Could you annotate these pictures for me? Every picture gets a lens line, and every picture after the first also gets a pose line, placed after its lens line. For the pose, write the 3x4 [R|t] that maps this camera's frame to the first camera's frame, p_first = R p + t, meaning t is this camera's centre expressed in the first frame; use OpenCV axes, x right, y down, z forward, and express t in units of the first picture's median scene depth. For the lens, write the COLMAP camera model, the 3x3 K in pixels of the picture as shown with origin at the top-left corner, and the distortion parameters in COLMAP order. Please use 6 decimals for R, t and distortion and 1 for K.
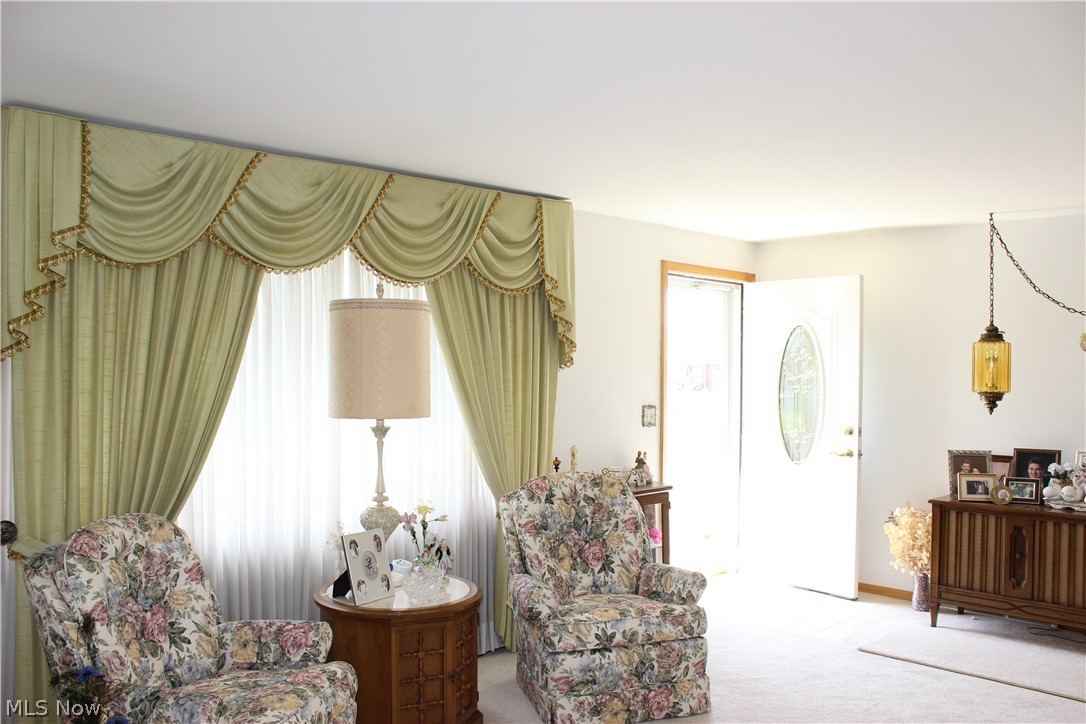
lens RADIAL K [[923.1, 0, 540.2], [0, 923.1, 362.1], [0, 0, 1]] dist [-0.152611, 0.137607]
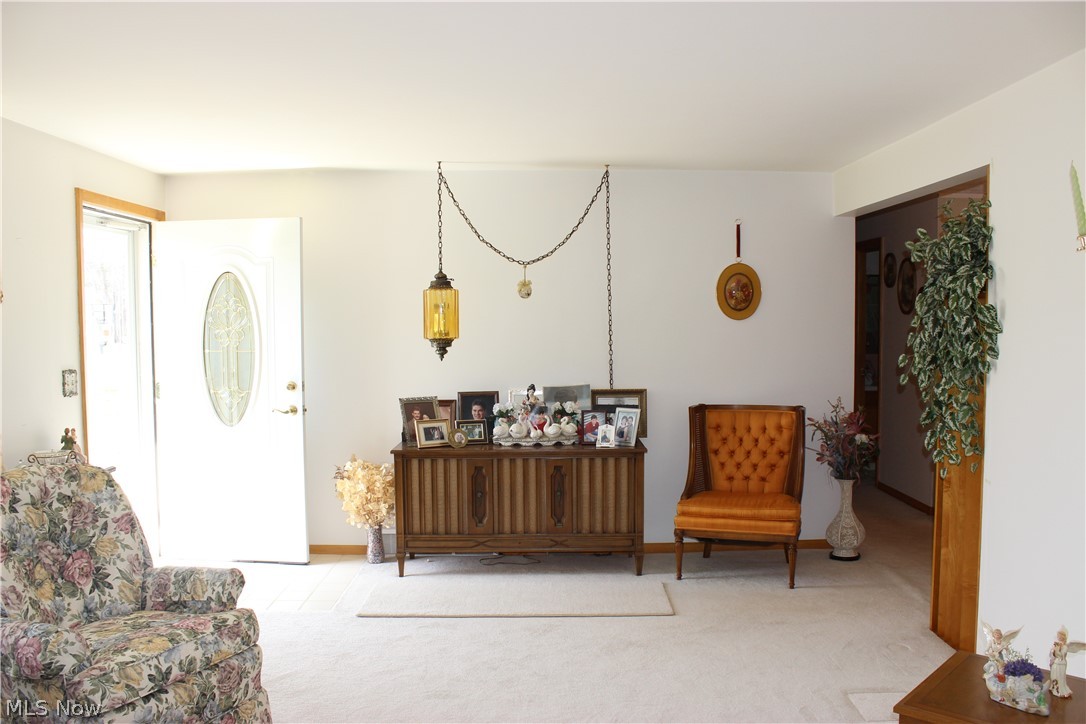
lens RADIAL K [[923.1, 0, 541.3], [0, 923.1, 361.8], [0, 0, 1]] dist [-0.152611, 0.137607]
pose [[0.706741, -0.051293, 0.705611, -0.164908], [0.012978, 0.998140, 0.059559, -0.001000], [-0.707353, -0.032935, 0.706092, 0.193155]]
